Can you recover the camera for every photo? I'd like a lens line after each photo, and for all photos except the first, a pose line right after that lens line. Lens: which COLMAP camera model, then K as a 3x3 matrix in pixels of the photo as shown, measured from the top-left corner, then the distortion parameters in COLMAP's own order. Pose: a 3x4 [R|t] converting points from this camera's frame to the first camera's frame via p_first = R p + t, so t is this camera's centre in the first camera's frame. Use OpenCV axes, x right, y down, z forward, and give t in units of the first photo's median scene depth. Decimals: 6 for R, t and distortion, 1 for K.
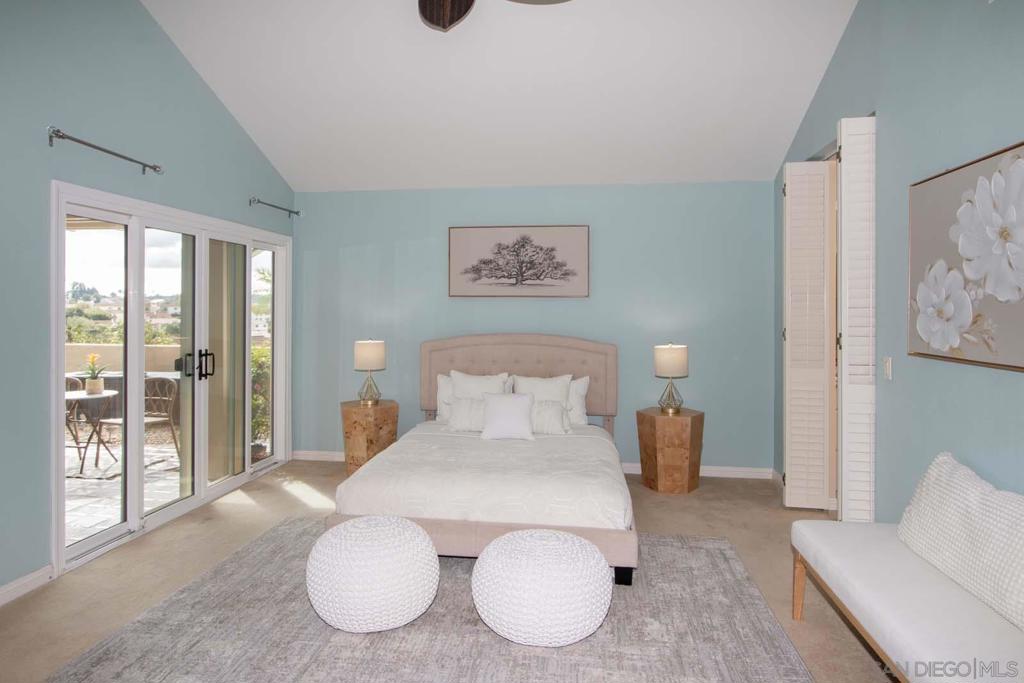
lens RADIAL K [[624.8, 0, 509.9], [0, 624.8, 317.1], [0, 0, 1]] dist [0.003012, 0.001598]
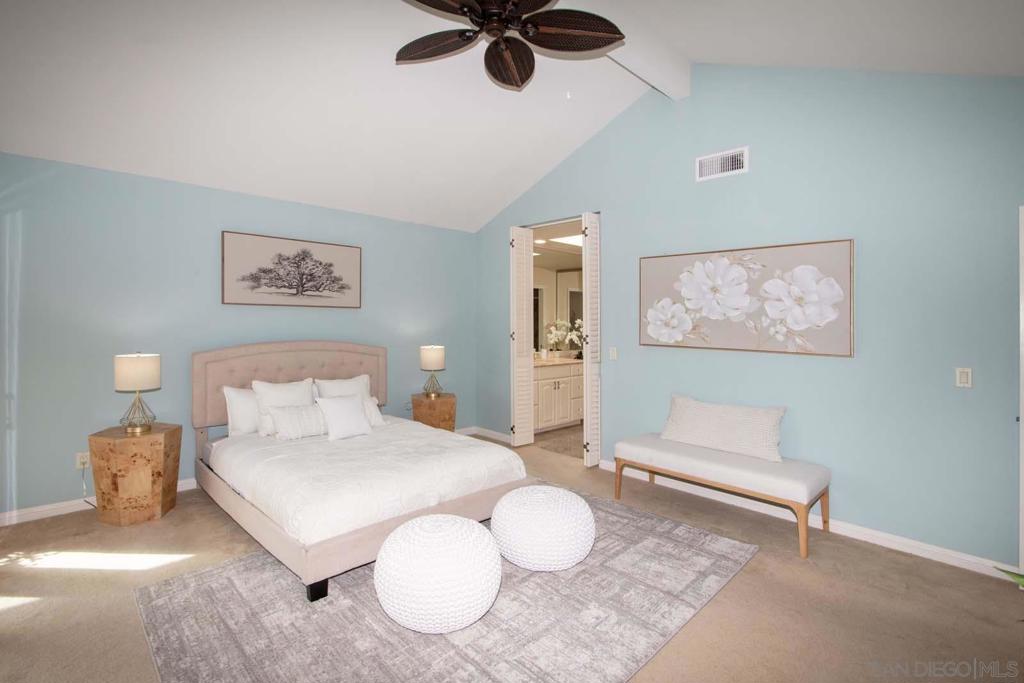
lens RADIAL K [[476.2, 0, 512.4], [0, 476.2, 326.8], [0, 0, 1]] dist [-0.010925, -0.000228]
pose [[0.610362, -0.007125, 0.792090, -0.409581], [-0.001506, 0.999947, 0.010155, -0.006462], [-0.792121, -0.007391, 0.610319, 0.220031]]
